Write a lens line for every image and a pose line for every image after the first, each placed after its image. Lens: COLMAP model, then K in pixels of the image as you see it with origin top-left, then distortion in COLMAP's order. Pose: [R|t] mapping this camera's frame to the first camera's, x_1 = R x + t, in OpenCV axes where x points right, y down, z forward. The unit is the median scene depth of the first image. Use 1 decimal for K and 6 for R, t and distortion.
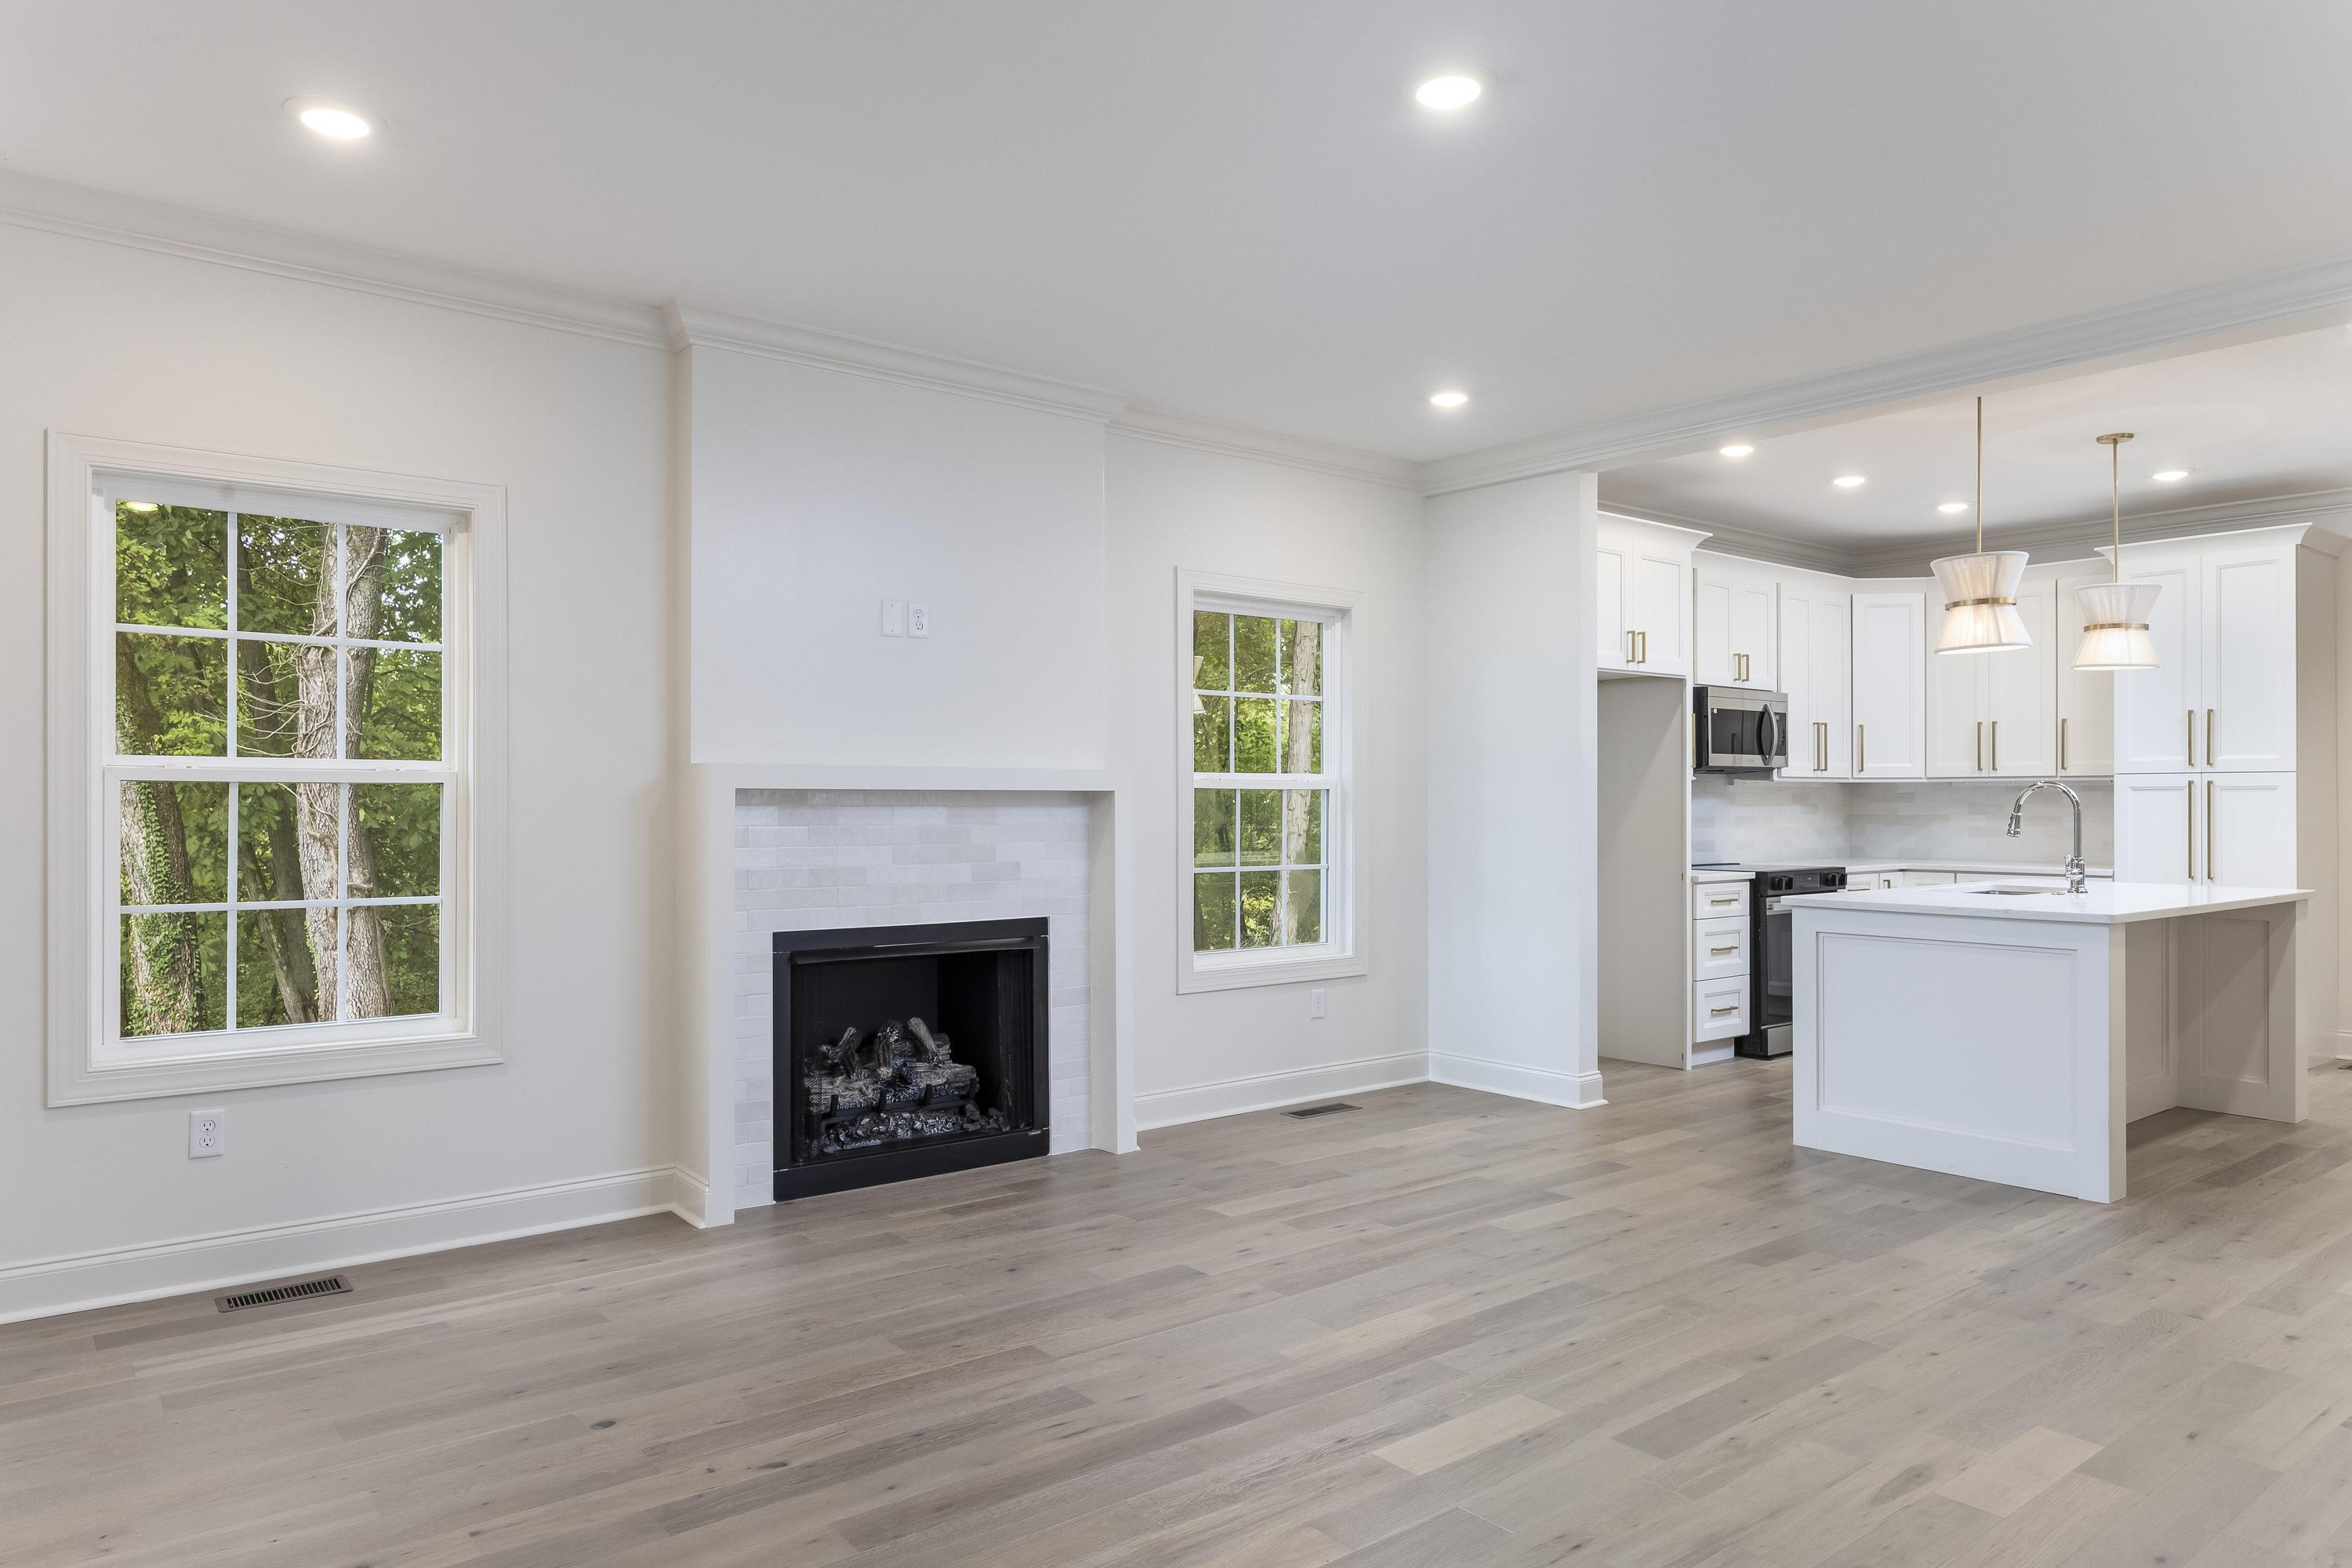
lens RADIAL K [[1520.5, 0, 1171.6], [0, 1520.5, 777.7], [0, 0, 1]] dist [0.006927, -0.003589]
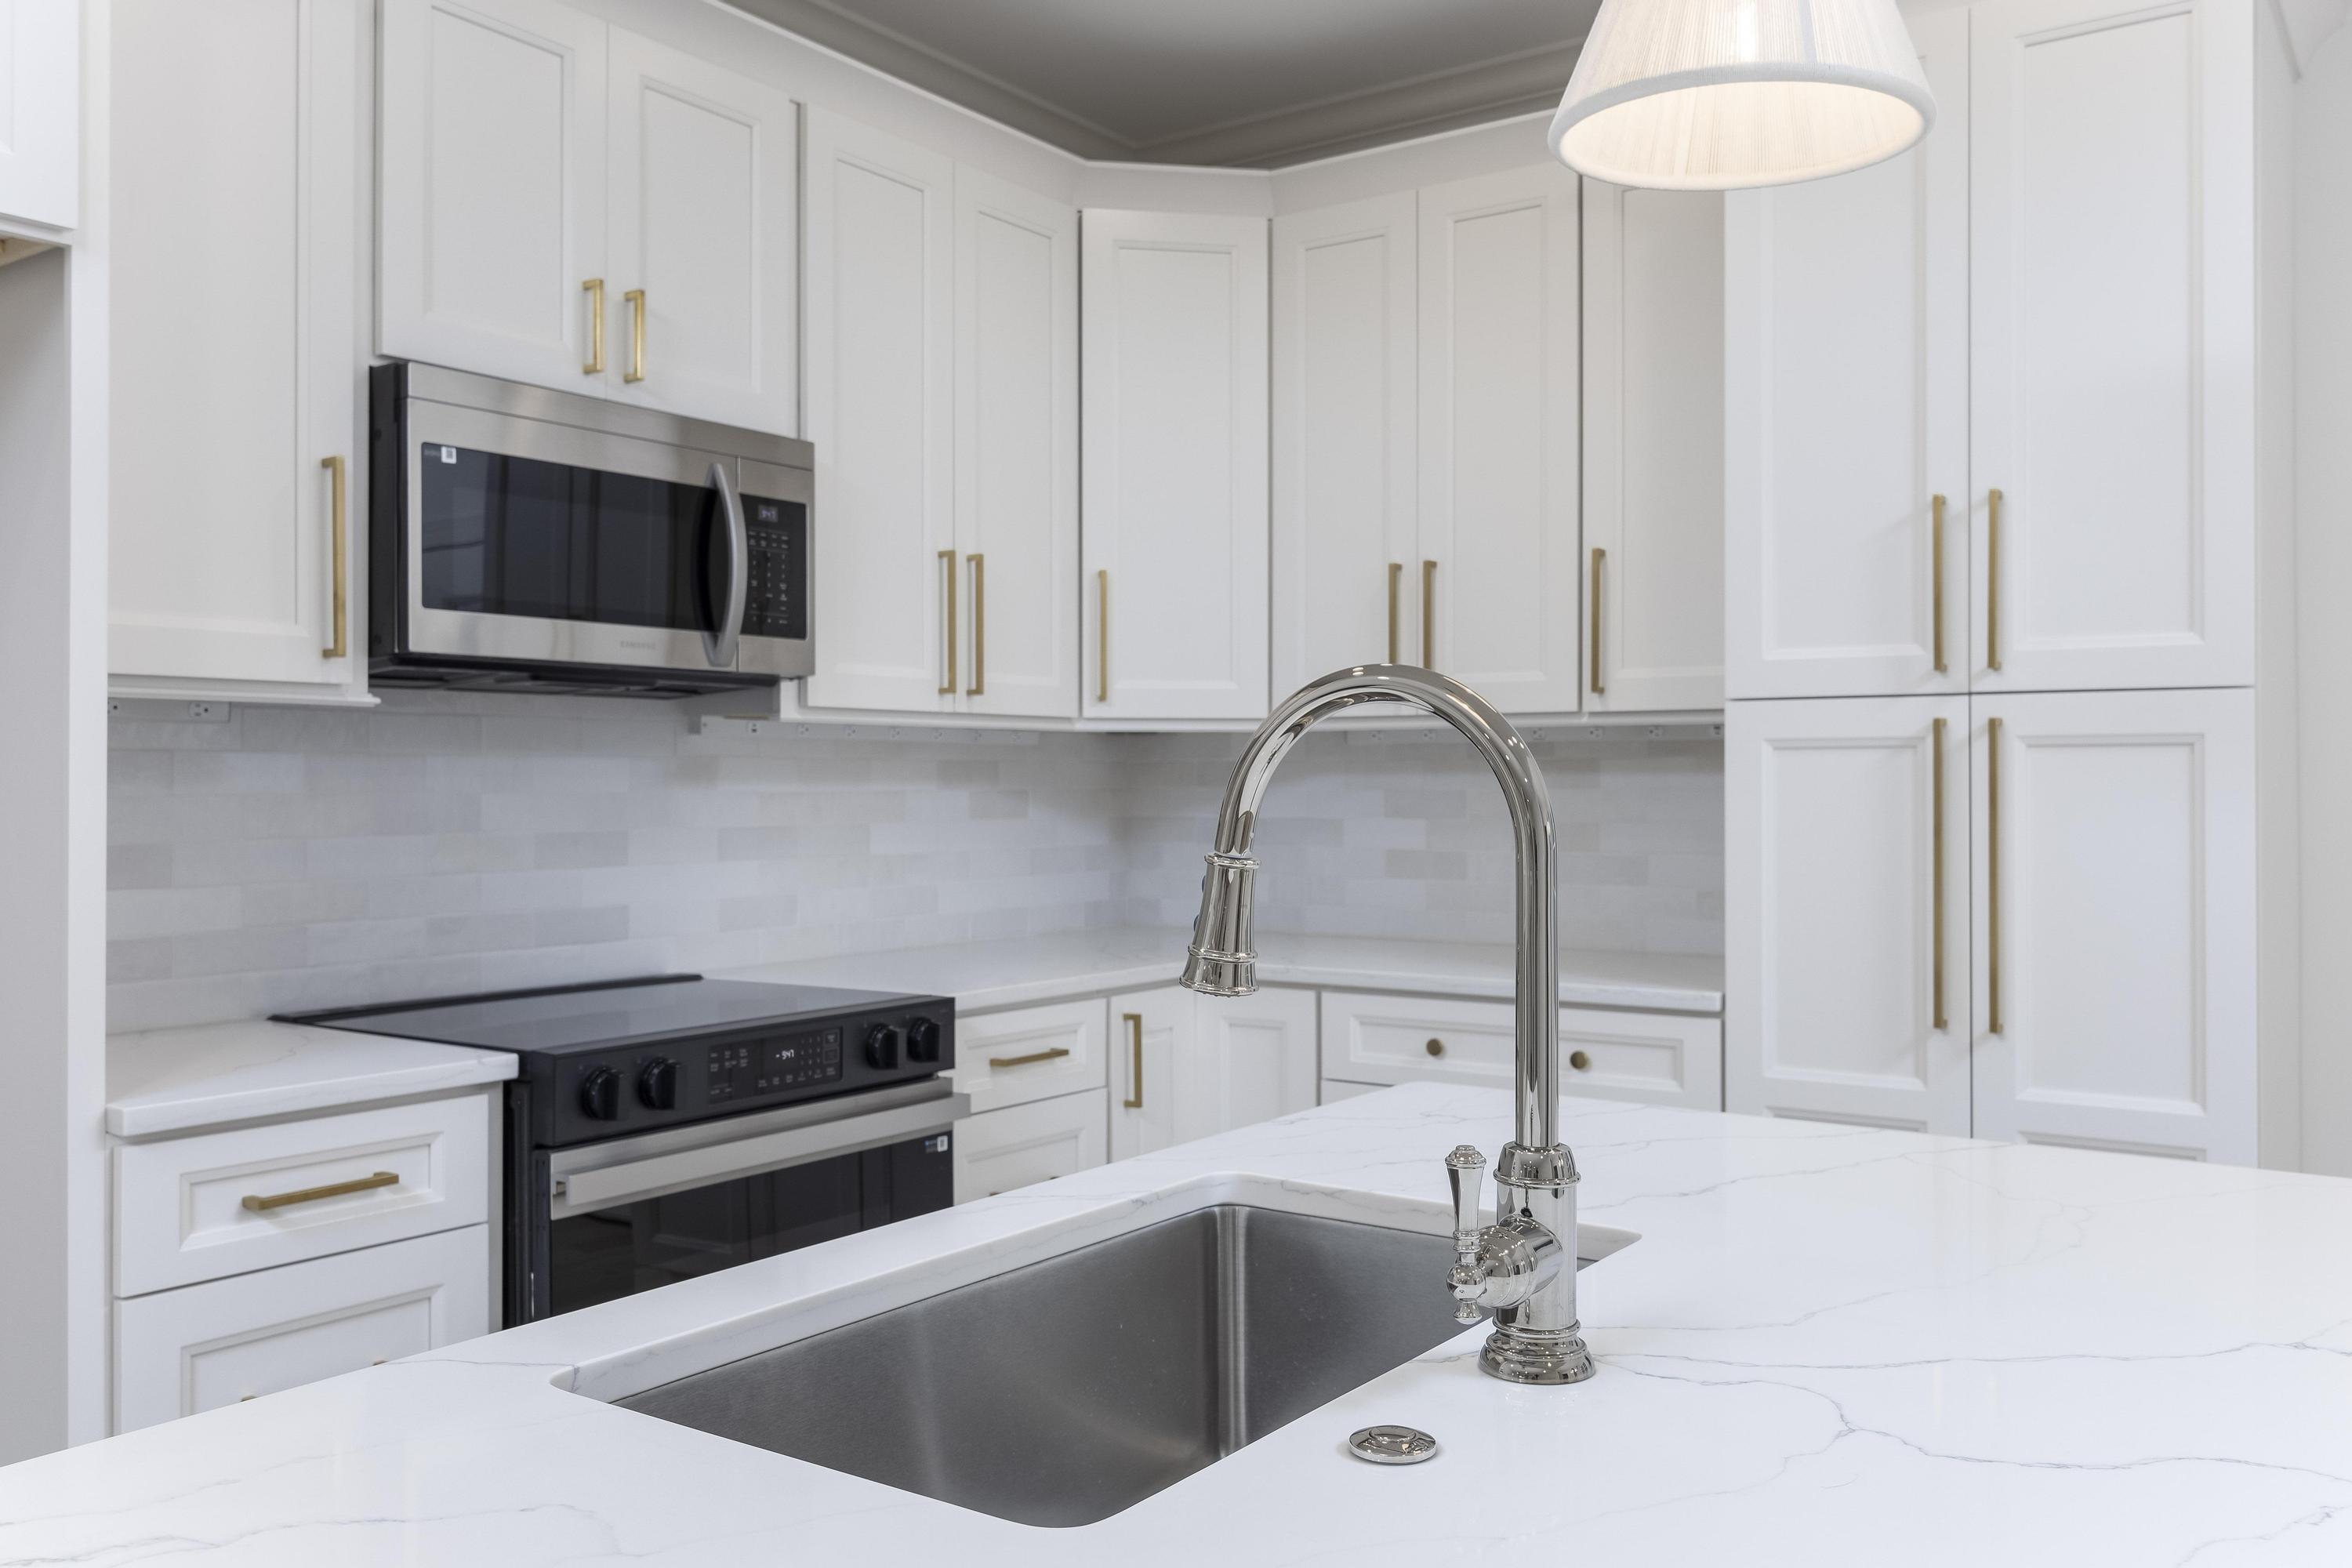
lens RADIAL K [[1882.9, 0, 1167.0], [0, 1882.9, 777.7], [0, 0, 1]] dist [-0.013409, -0.003212]
pose [[0.963742, 0.000144, 0.266835, 0.381971], [-0.003954, 0.999898, 0.013741, 0.008884], [-0.266805, -0.014298, 0.963644, 0.620923]]
